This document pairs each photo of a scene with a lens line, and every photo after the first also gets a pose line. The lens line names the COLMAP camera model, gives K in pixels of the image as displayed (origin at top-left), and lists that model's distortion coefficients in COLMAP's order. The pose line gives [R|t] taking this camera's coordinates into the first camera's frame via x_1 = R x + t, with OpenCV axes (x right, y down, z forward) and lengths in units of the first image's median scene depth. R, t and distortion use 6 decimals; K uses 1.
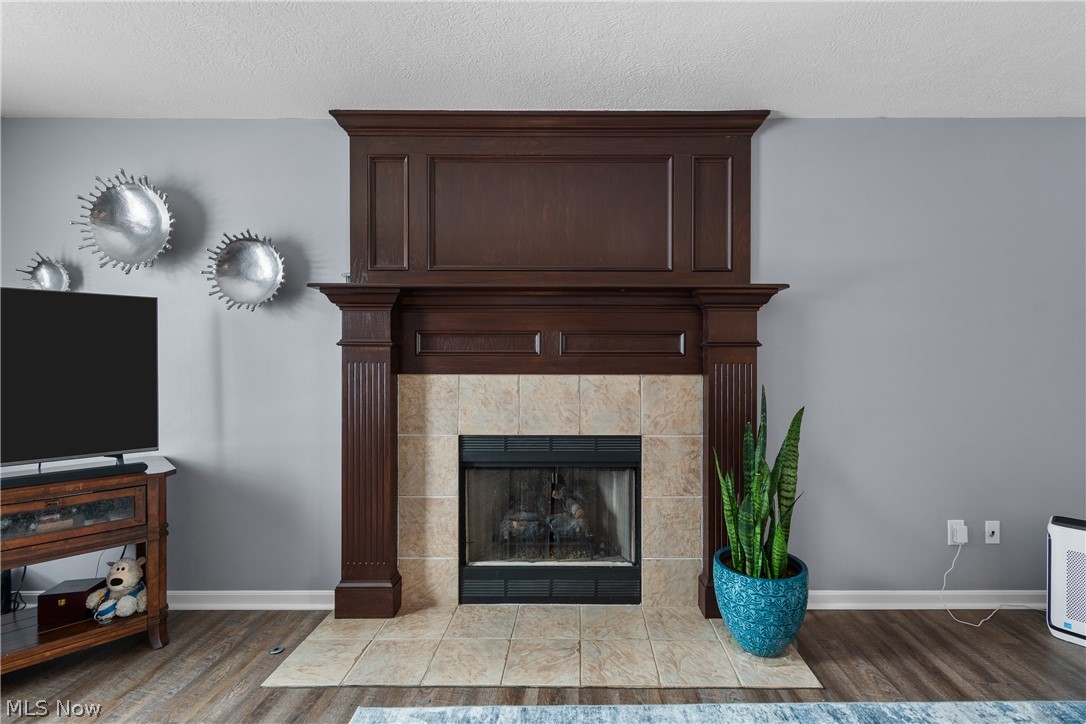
lens RADIAL K [[483.0, 0, 575.1], [0, 483.0, 361.7], [0, 0, 1]] dist [0.000776, -0.001644]
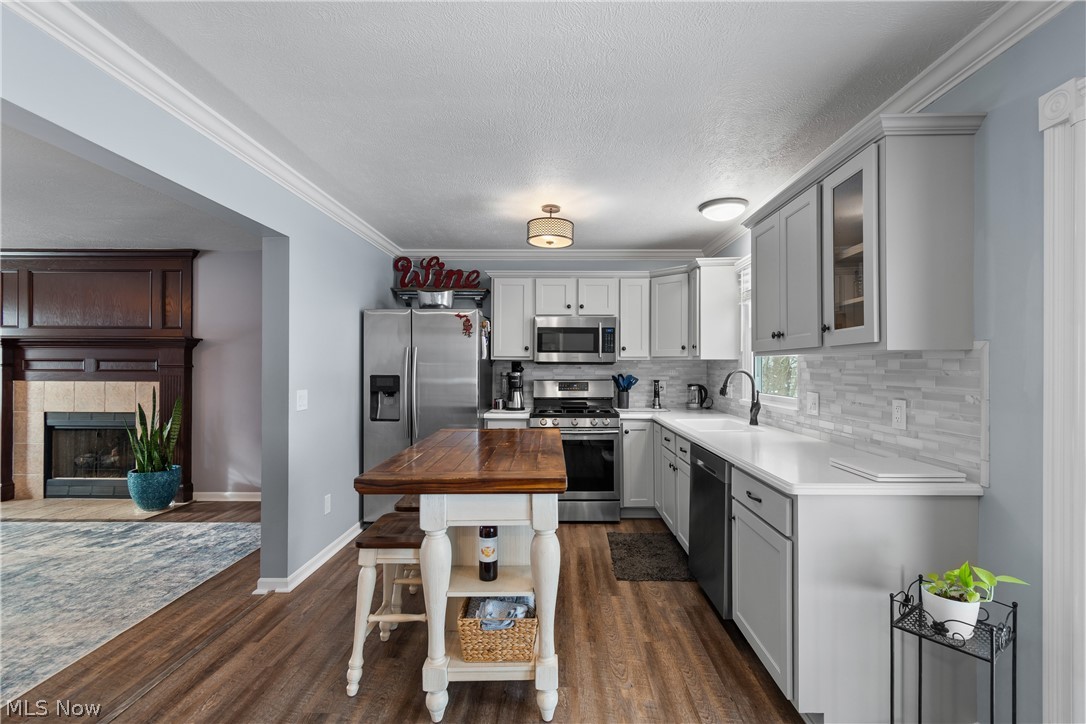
lens RADIAL K [[483.0, 0, 547.1], [0, 483.0, 367.3], [0, 0, 1]] dist [0.000776, -0.001644]
pose [[0.999980, 0.004779, -0.004224, 1.811051], [-0.004812, 0.999958, -0.007775, -0.022570], [0.004187, 0.007795, 0.999961, -0.950529]]
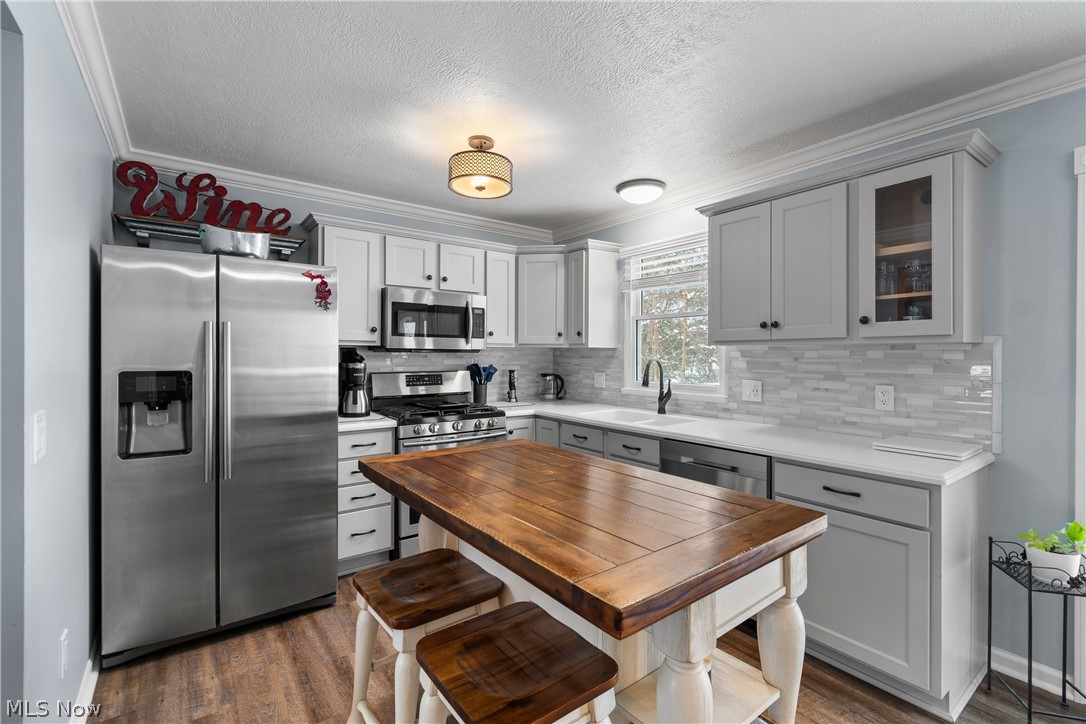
lens RADIAL K [[483.0, 0, 548.0], [0, 483.0, 356.1], [0, 0, 1]] dist [0.000776, -0.001644]
pose [[0.793159, 0.003338, 0.609005, 1.295791], [-0.000062, 0.999985, -0.005400, -0.028560], [-0.609014, 0.004245, 0.793148, -0.463039]]
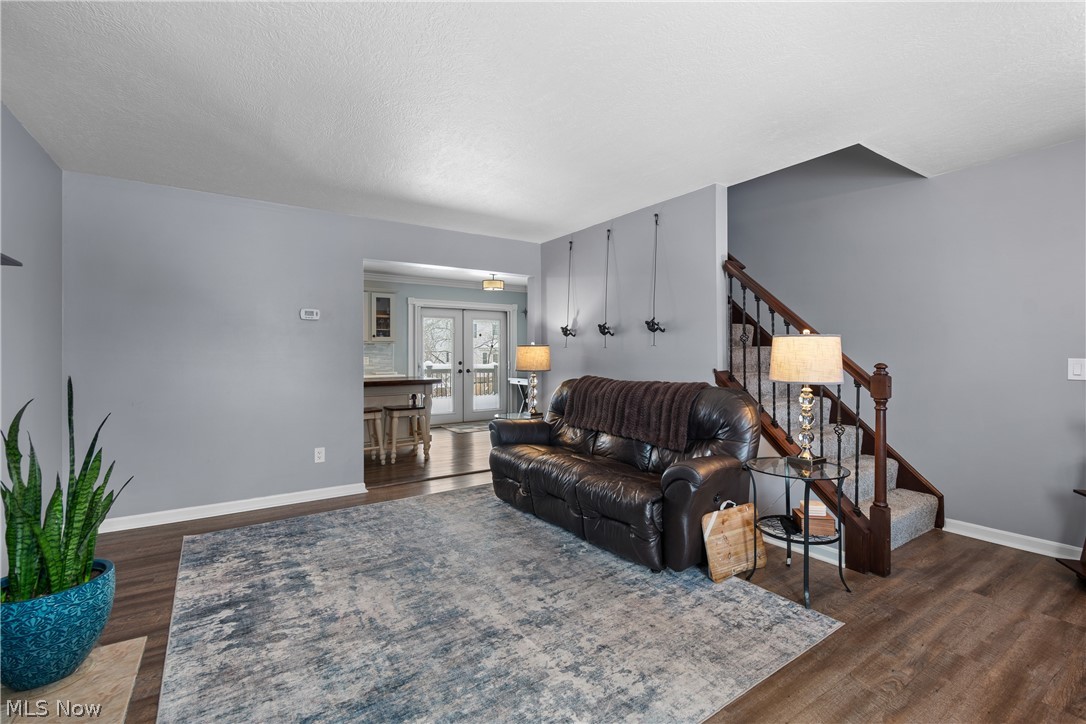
lens RADIAL K [[483.0, 0, 554.2], [0, 483.0, 355.6], [0, 0, 1]] dist [0.000776, -0.001644]
pose [[-0.565914, -0.002953, 0.824459, -0.736697], [0.006104, 0.999951, 0.007772, 0.005238], [-0.824442, 0.009430, -0.565868, 0.638331]]
